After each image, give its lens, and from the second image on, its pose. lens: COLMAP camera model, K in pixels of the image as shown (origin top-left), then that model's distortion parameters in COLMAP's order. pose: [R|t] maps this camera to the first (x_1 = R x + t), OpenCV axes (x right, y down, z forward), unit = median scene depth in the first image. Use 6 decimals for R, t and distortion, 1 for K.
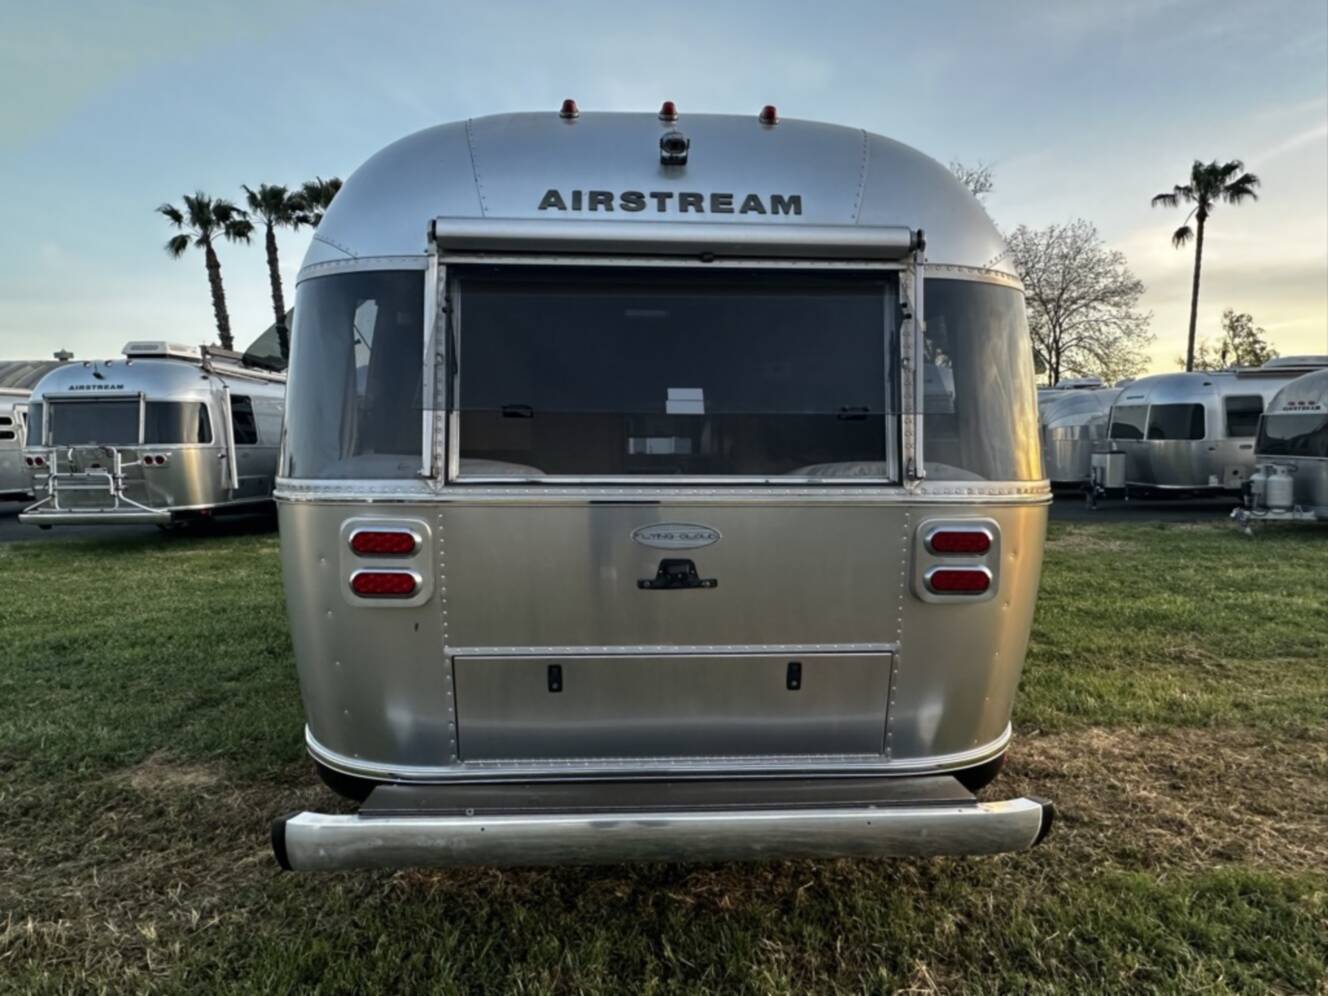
lens RADIAL K [[875.2, 0, 671.8], [0, 875.2, 504.5], [0, 0, 1]] dist [-0.004053, 0.004104]
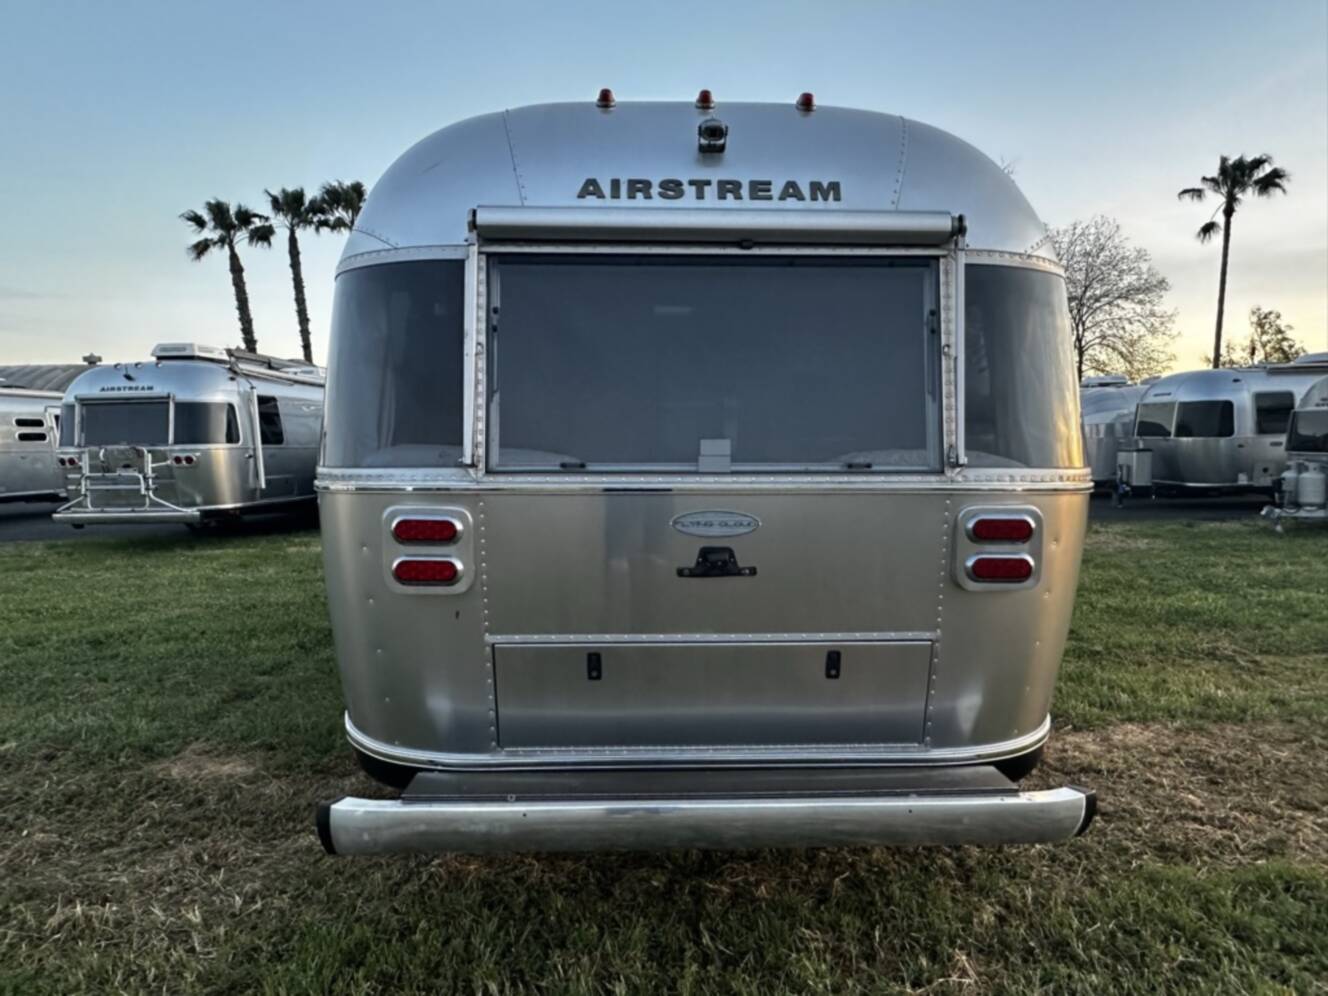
lens RADIAL K [[875.2, 0, 670.7], [0, 875.2, 510.2], [0, 0, 1]] dist [-0.004053, 0.004104]
pose [[0.999742, -0.001756, -0.022636, -0.019562], [0.001877, 0.999984, 0.005328, 0.012561], [0.022627, -0.005369, 0.999730, -0.000734]]
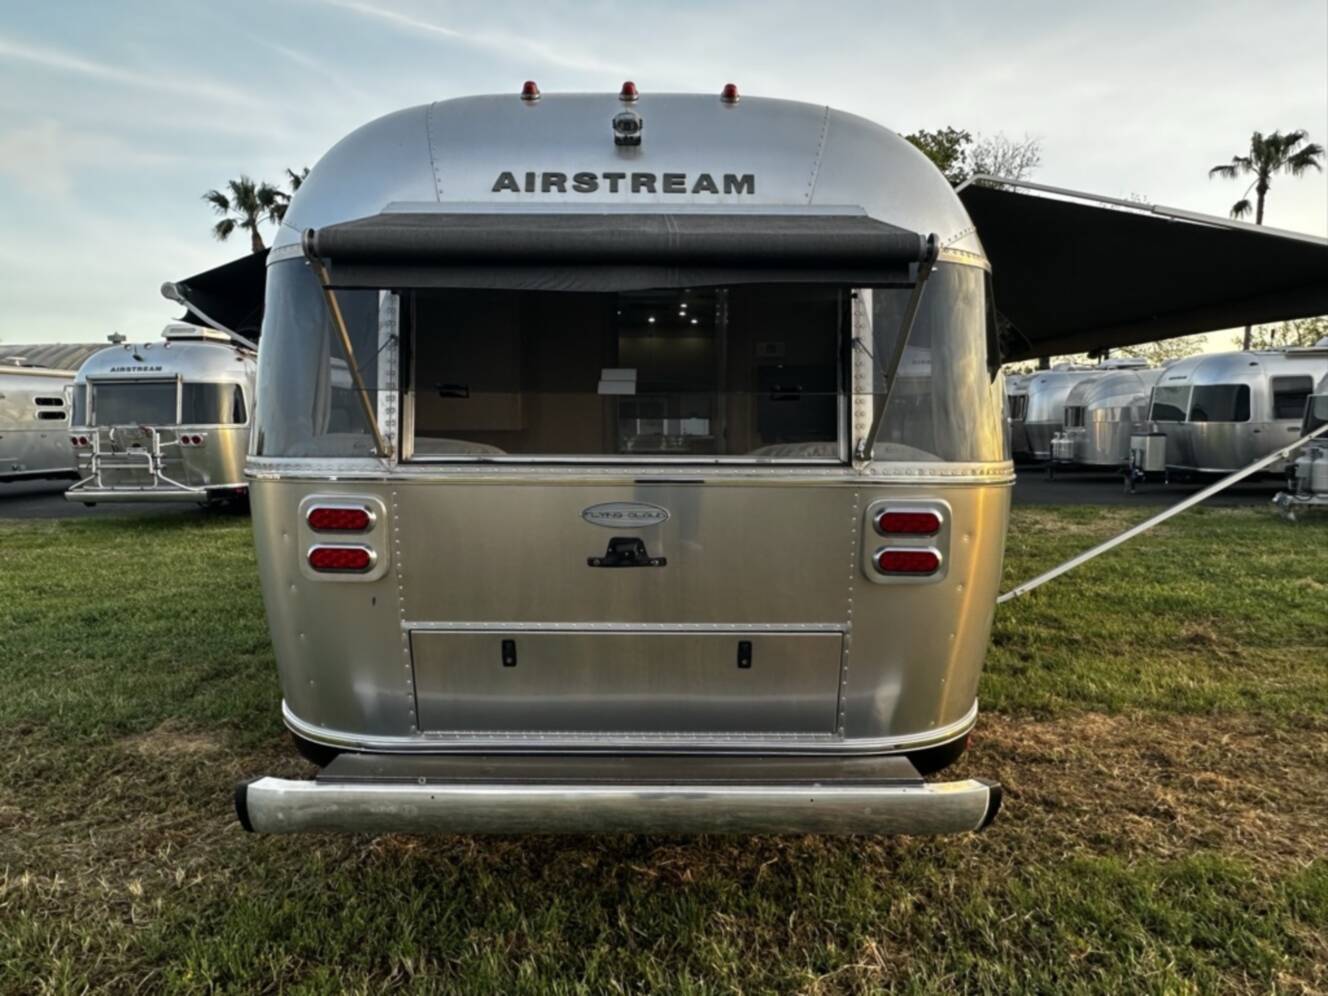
lens RADIAL K [[875.2, 0, 666.5], [0, 875.2, 504.7], [0, 0, 1]] dist [-0.004053, 0.004104]
pose [[0.998705, 0.006253, -0.050492, 0.086572], [-0.005170, 0.999754, 0.021546, 0.001835], [0.050614, -0.021257, 0.998492, -0.007269]]
